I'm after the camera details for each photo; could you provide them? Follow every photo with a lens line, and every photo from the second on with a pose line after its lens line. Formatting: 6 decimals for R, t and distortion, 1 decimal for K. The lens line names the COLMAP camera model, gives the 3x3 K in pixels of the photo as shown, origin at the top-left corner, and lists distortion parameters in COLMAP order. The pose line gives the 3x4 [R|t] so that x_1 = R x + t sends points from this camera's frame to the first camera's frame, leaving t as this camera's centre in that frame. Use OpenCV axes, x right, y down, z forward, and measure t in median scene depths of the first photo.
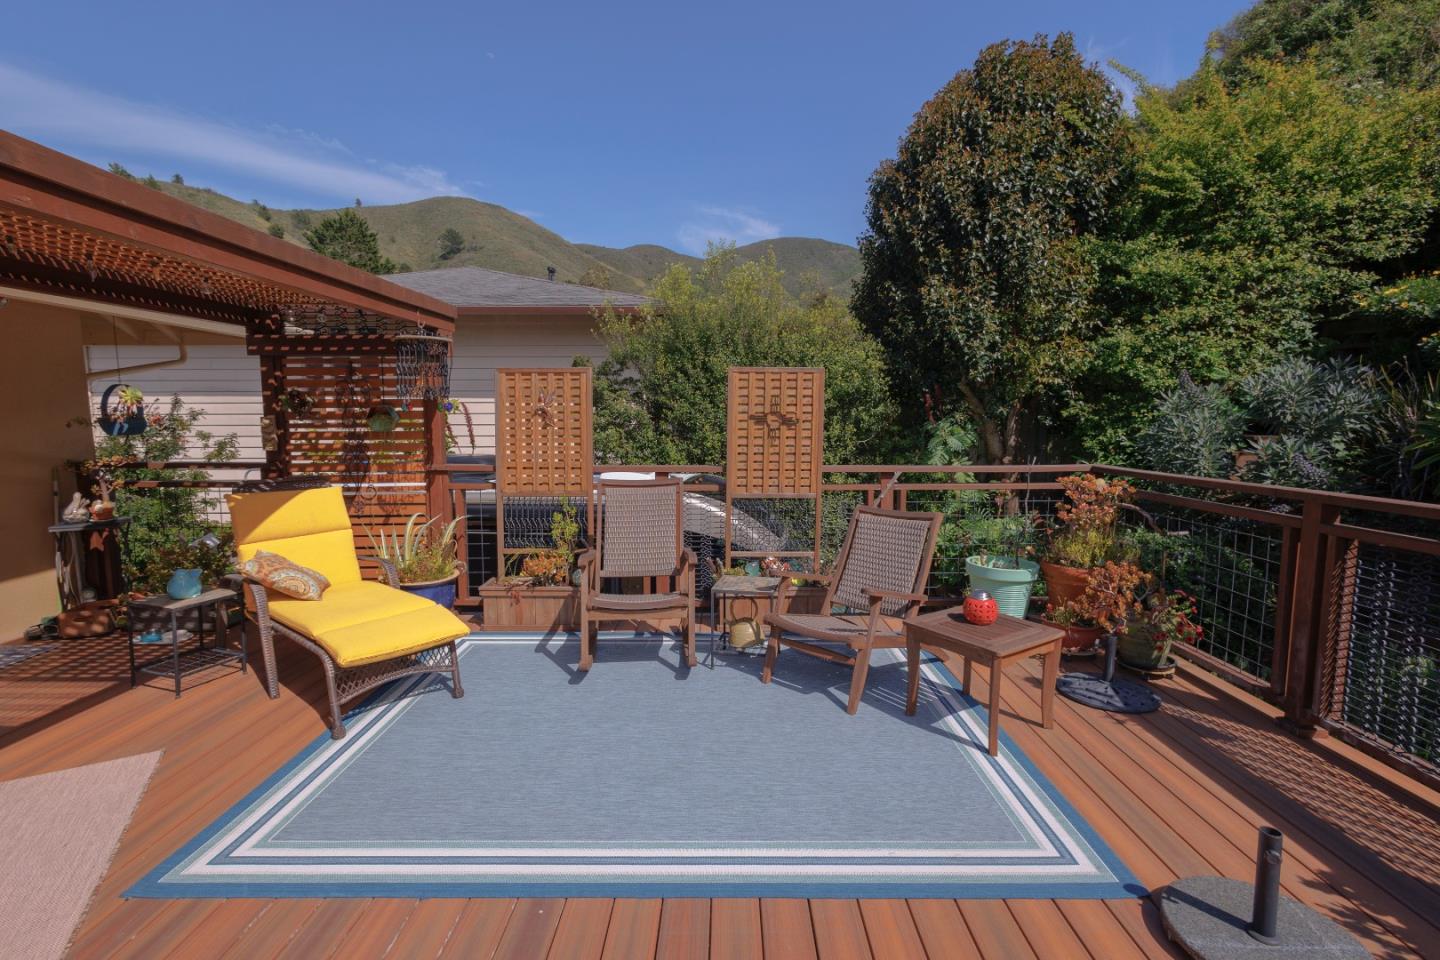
lens RADIAL K [[660.9, 0, 720.4], [0, 660.9, 483.4], [0, 0, 1]] dist [0.000614, -0.000282]
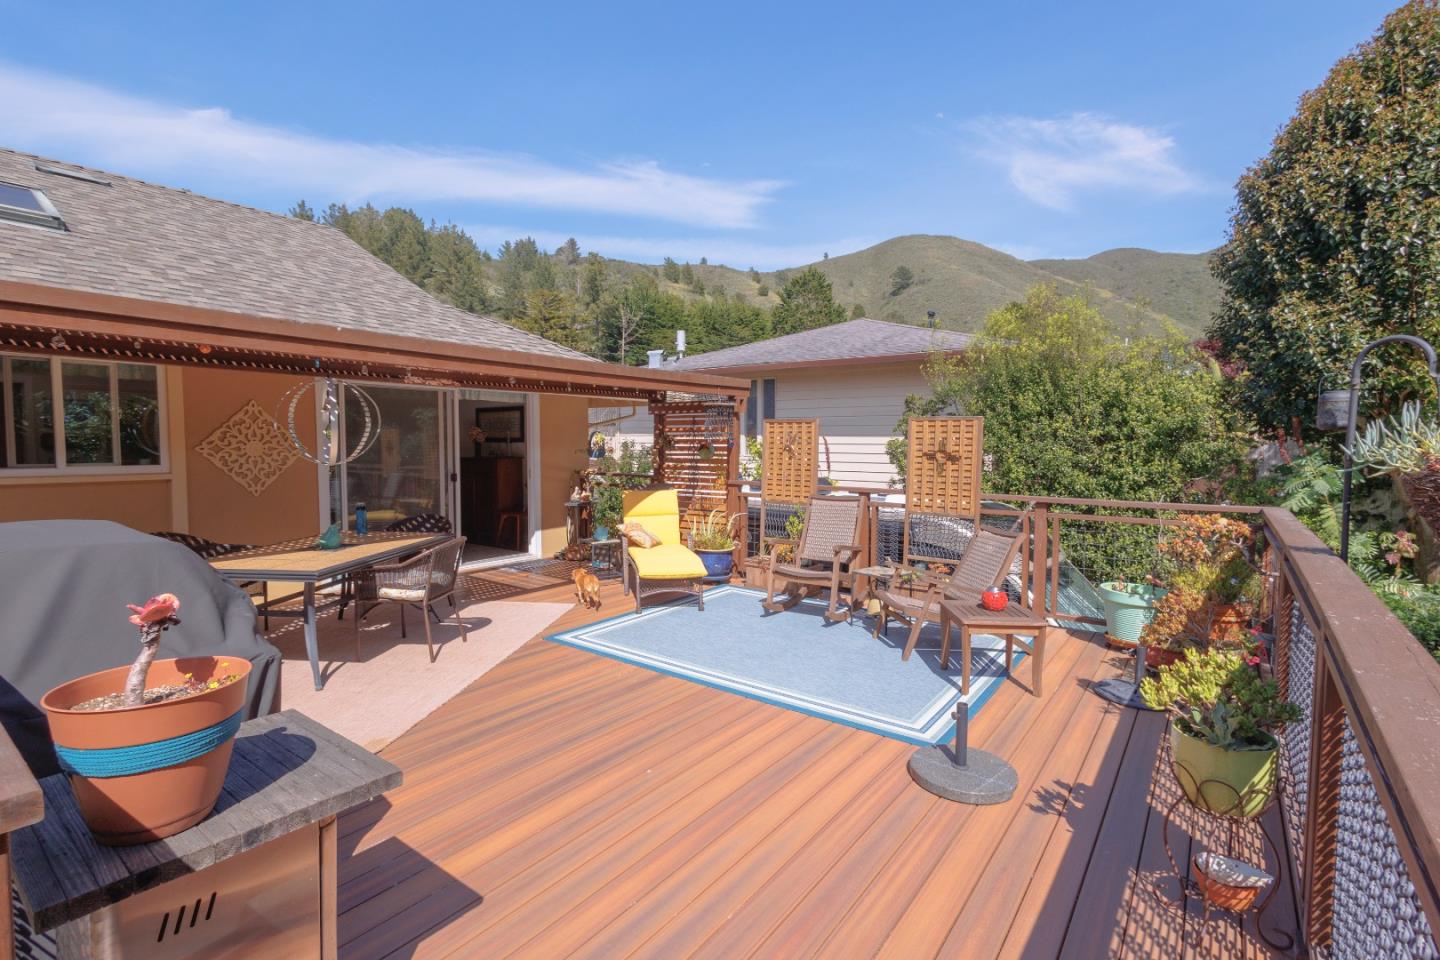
lens RADIAL K [[660.9, 0, 720.4], [0, 660.9, 483.4], [0, 0, 1]] dist [0.000614, -0.000282]
pose [[0.799722, 0.044842, -0.598694, 0.511898], [-0.068249, 0.997533, -0.016451, 0.007382], [0.596479, 0.054016, 0.800809, -0.298635]]
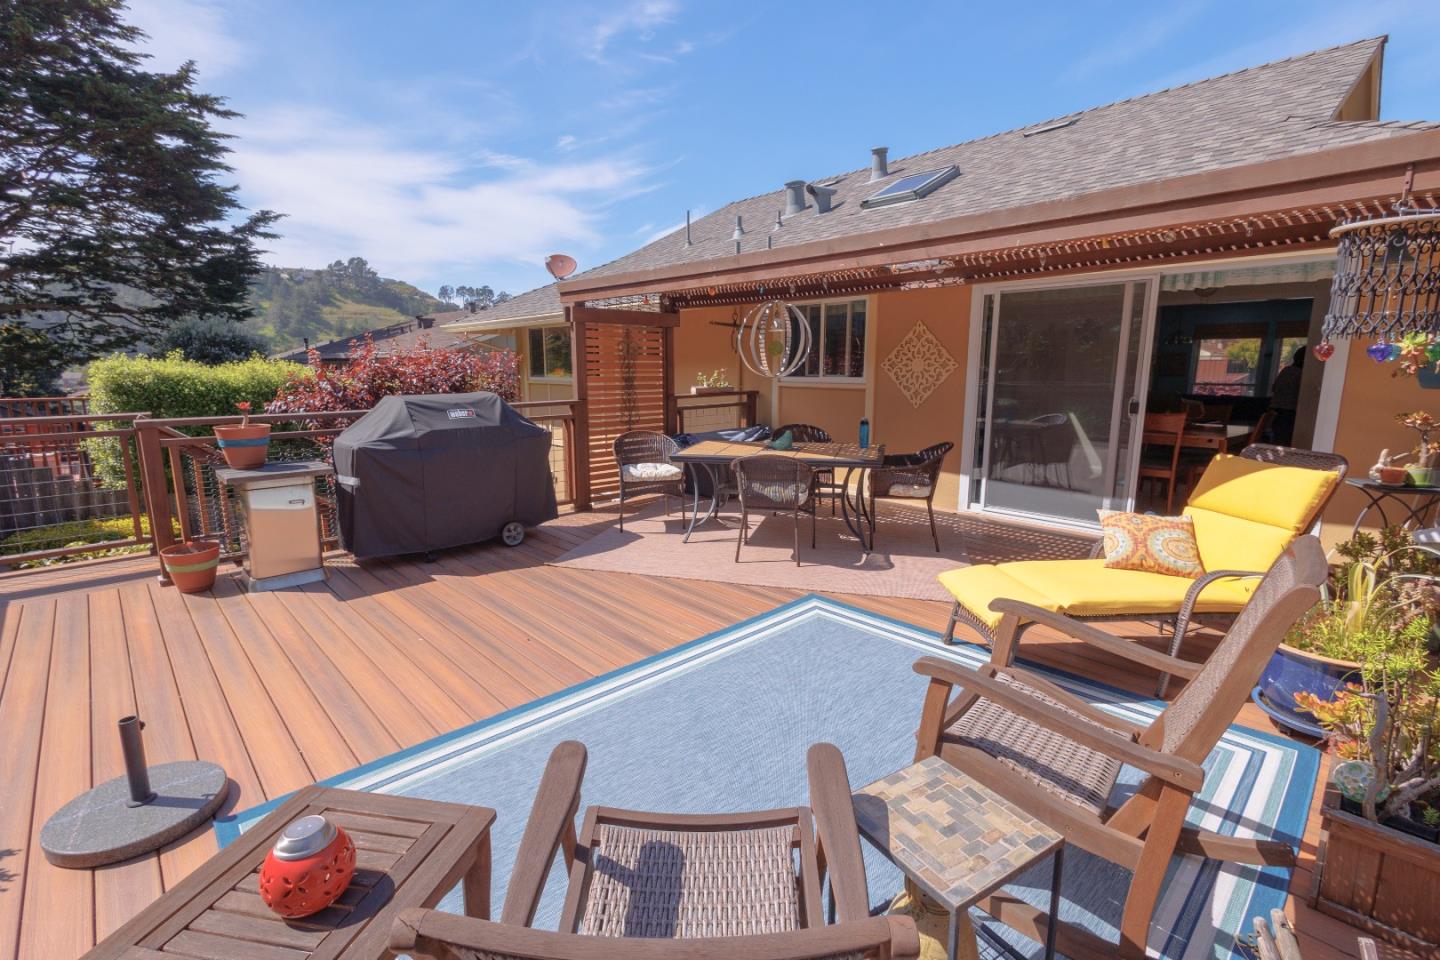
lens RADIAL K [[660.9, 0, 720.4], [0, 660.9, 483.4], [0, 0, 1]] dist [0.000614, -0.000282]
pose [[-0.723653, 0.125666, -0.678627, 0.312608], [-0.067454, 0.965698, 0.250753, -0.103627], [0.686860, 0.227234, -0.690353, 0.962118]]
